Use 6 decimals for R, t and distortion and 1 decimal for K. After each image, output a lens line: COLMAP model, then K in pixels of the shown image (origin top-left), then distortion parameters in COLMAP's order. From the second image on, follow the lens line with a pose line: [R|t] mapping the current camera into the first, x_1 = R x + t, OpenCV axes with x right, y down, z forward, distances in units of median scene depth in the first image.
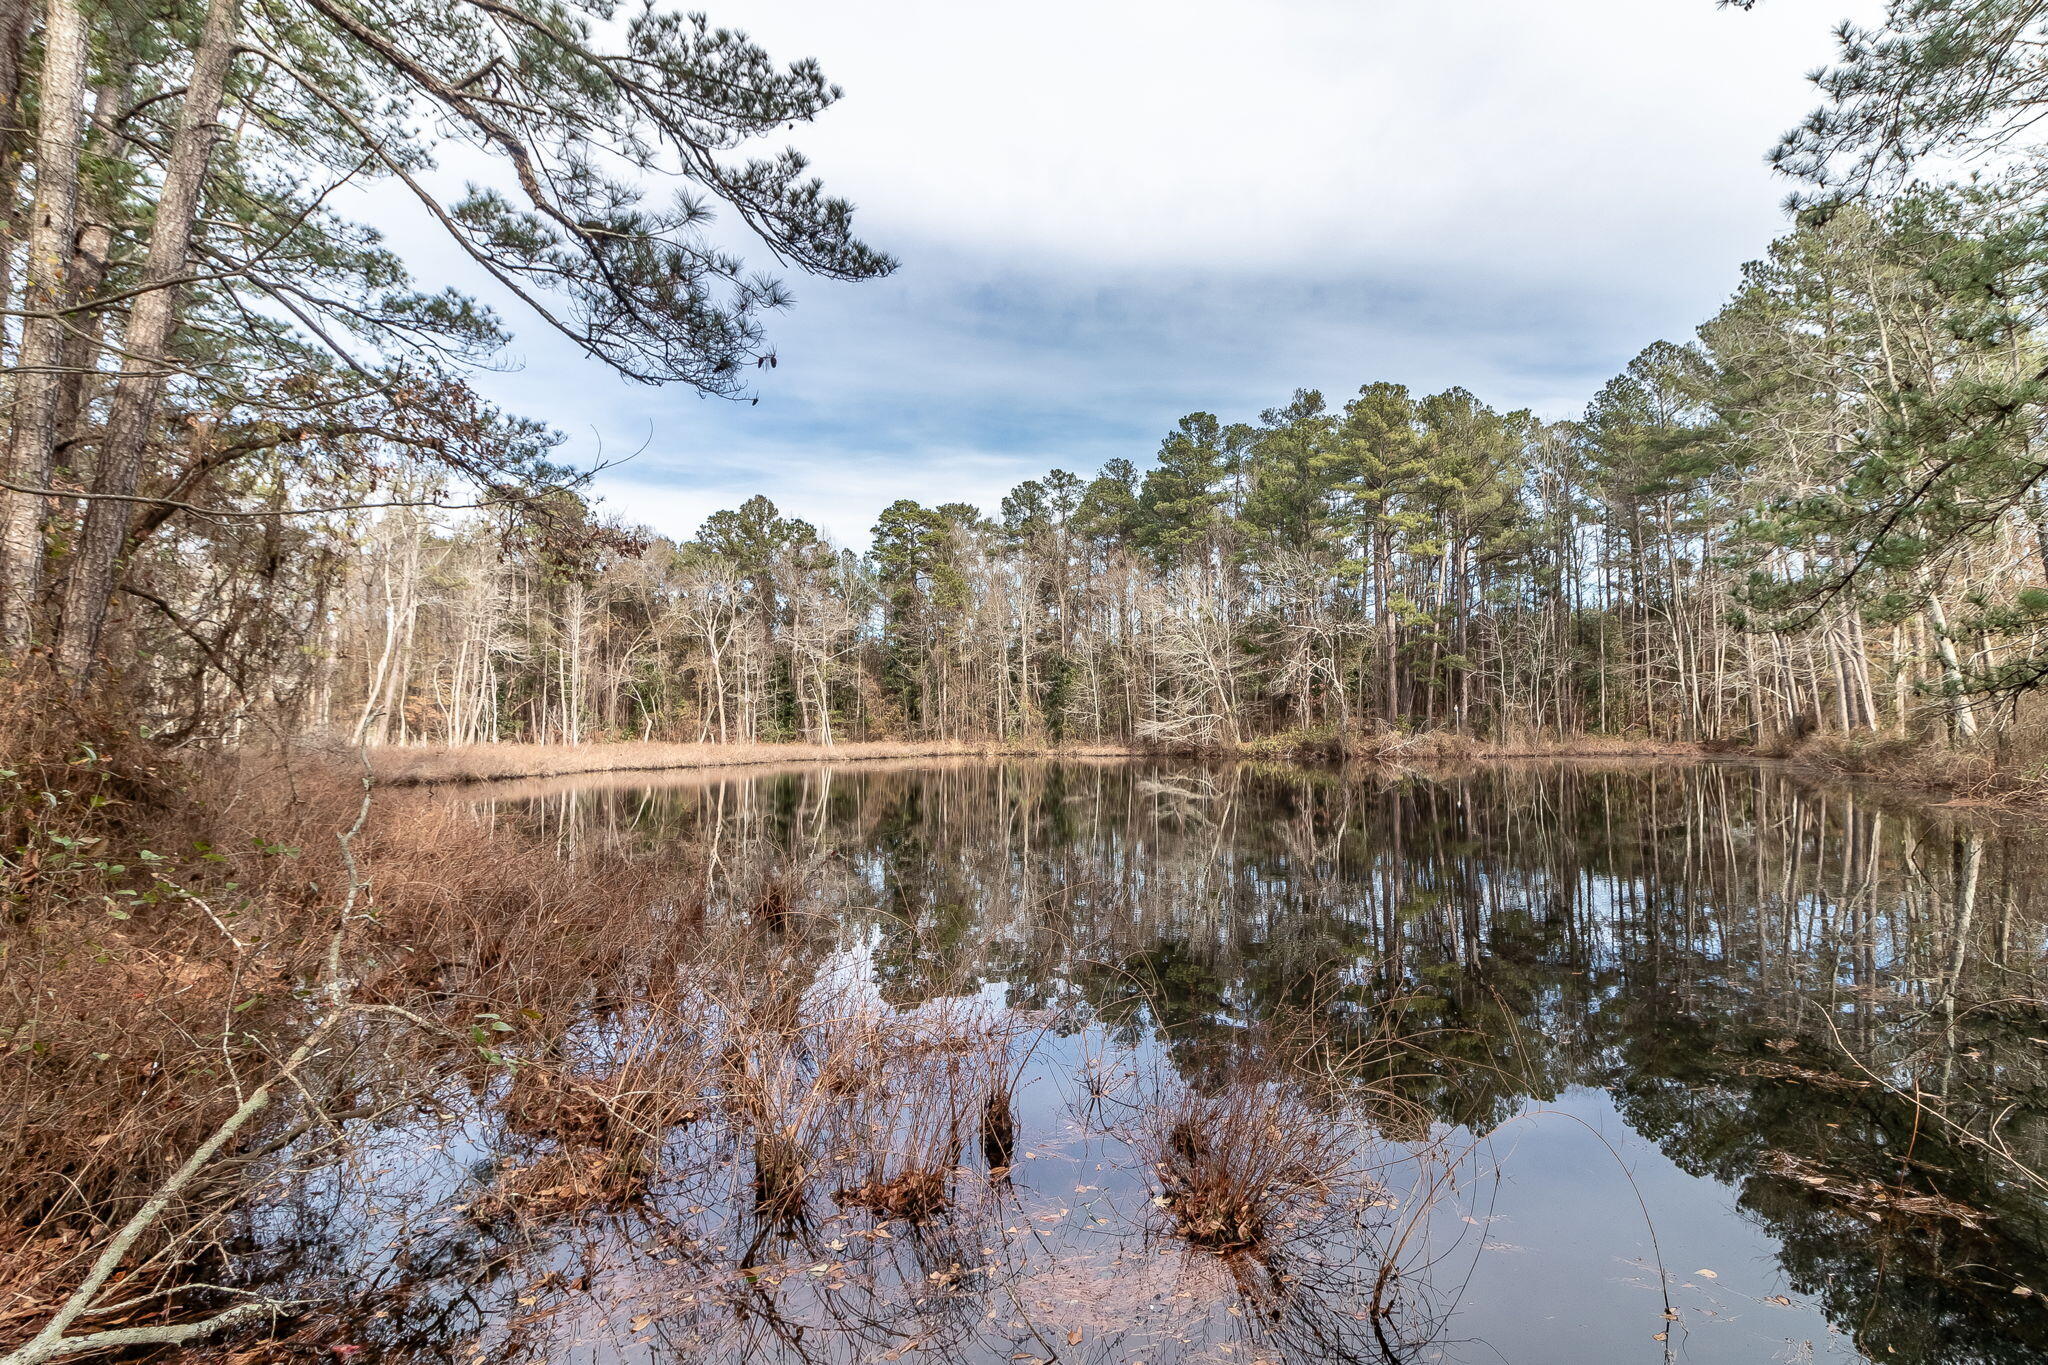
lens RADIAL K [[1003.7, 0, 1019.9], [0, 1003.7, 680.2], [0, 0, 1]] dist [0.000432, -0.000611]
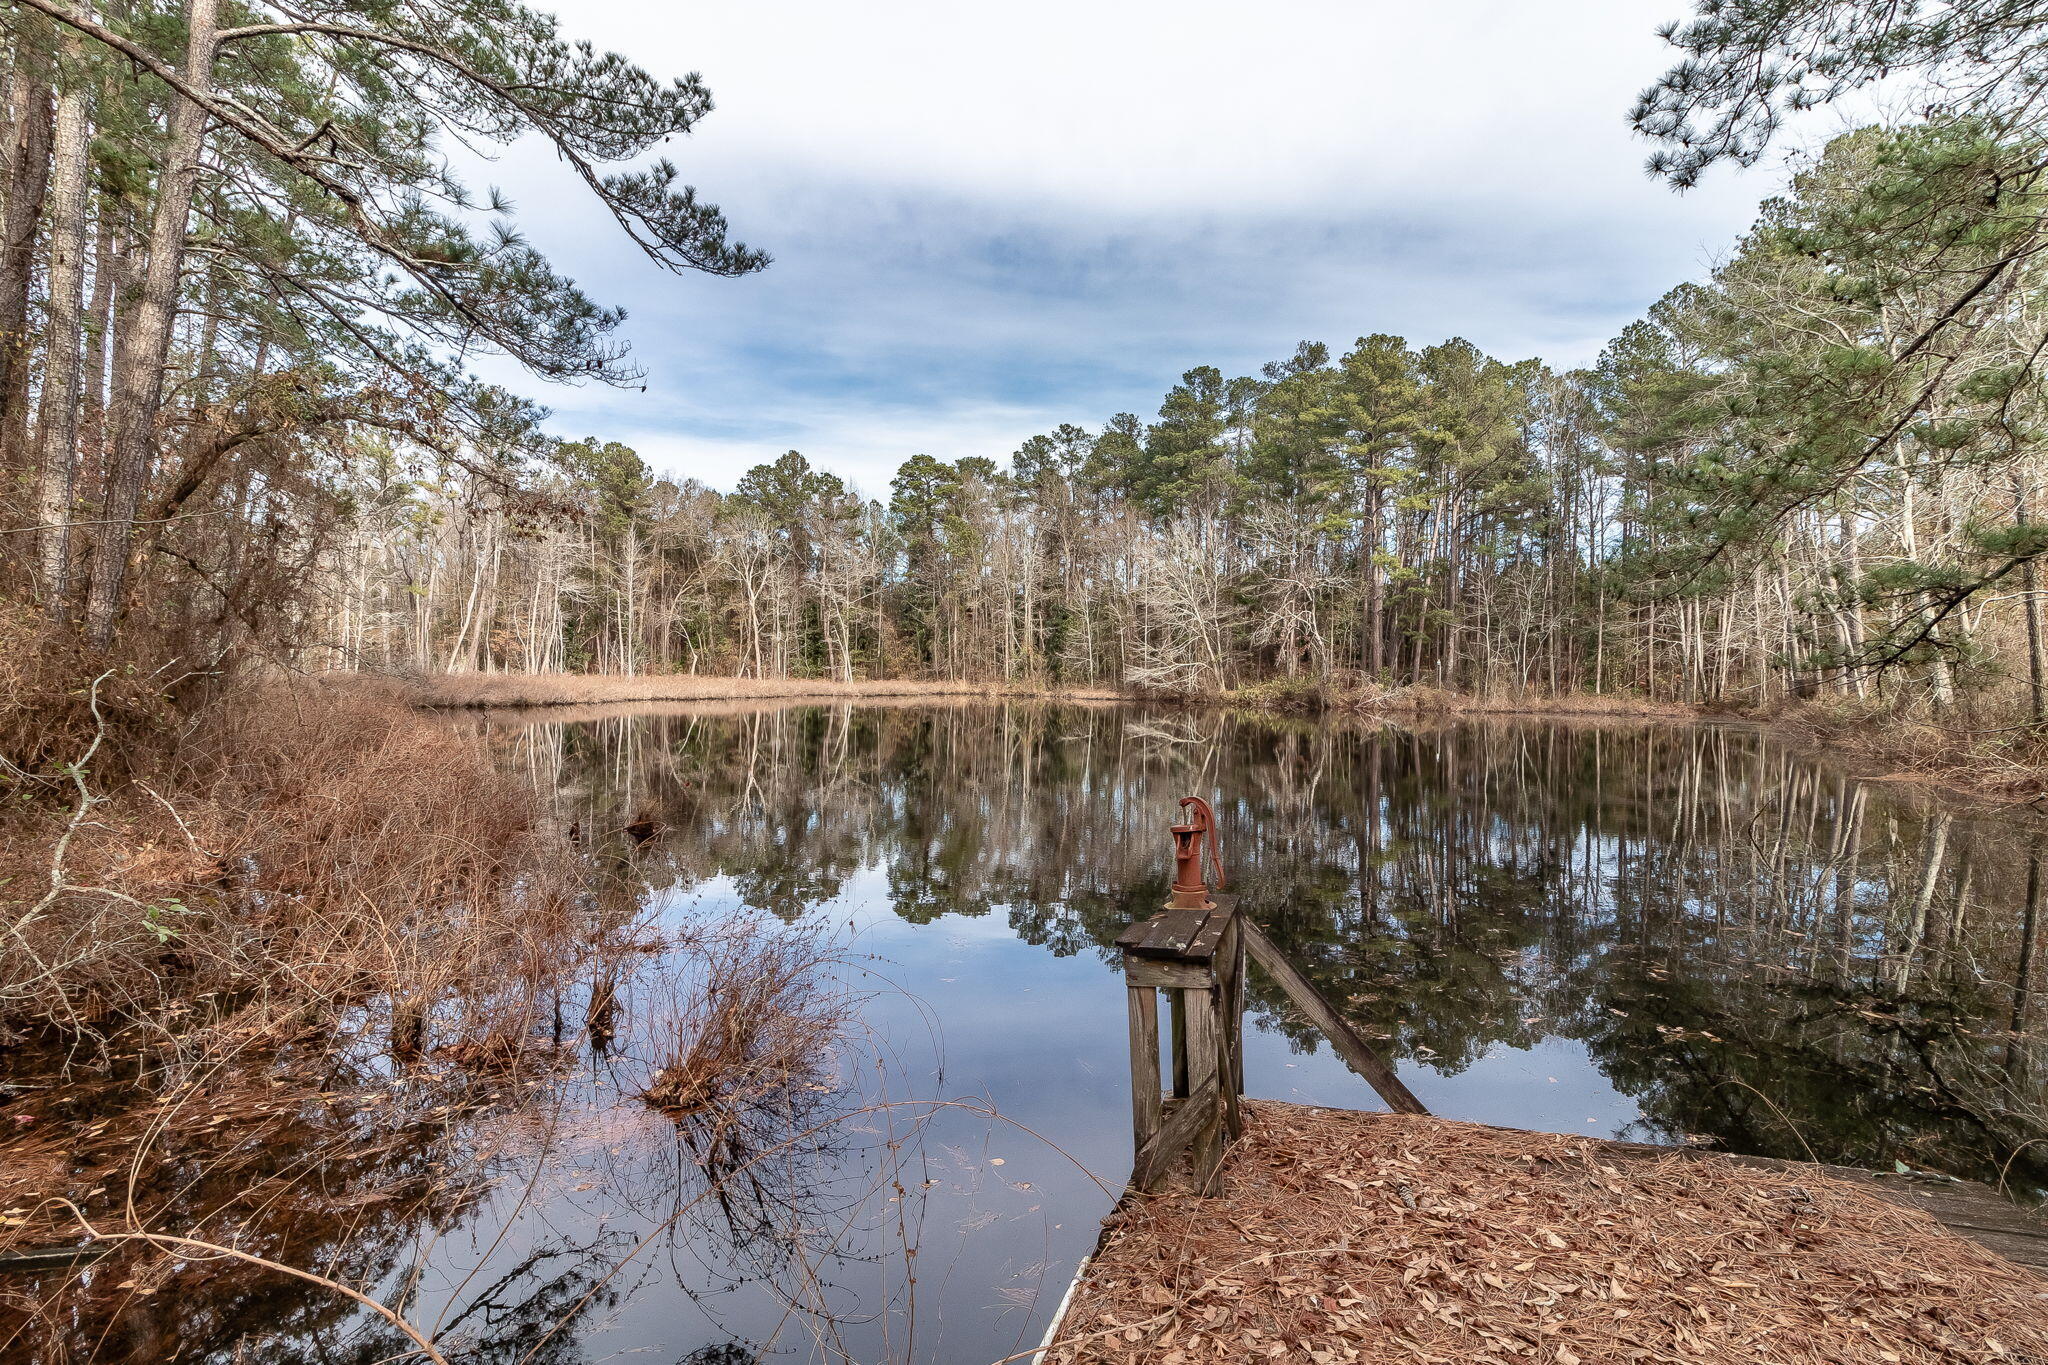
lens RADIAL K [[1003.7, 0, 1111.7], [0, 1003.7, 670.5], [0, 0, 1]] dist [0.000432, -0.000611]
pose [[0.990494, 0.025575, -0.135159, 0.241348], [-0.017001, 0.997791, 0.064219, -0.023050], [0.136503, -0.061310, 0.988741, -0.042448]]
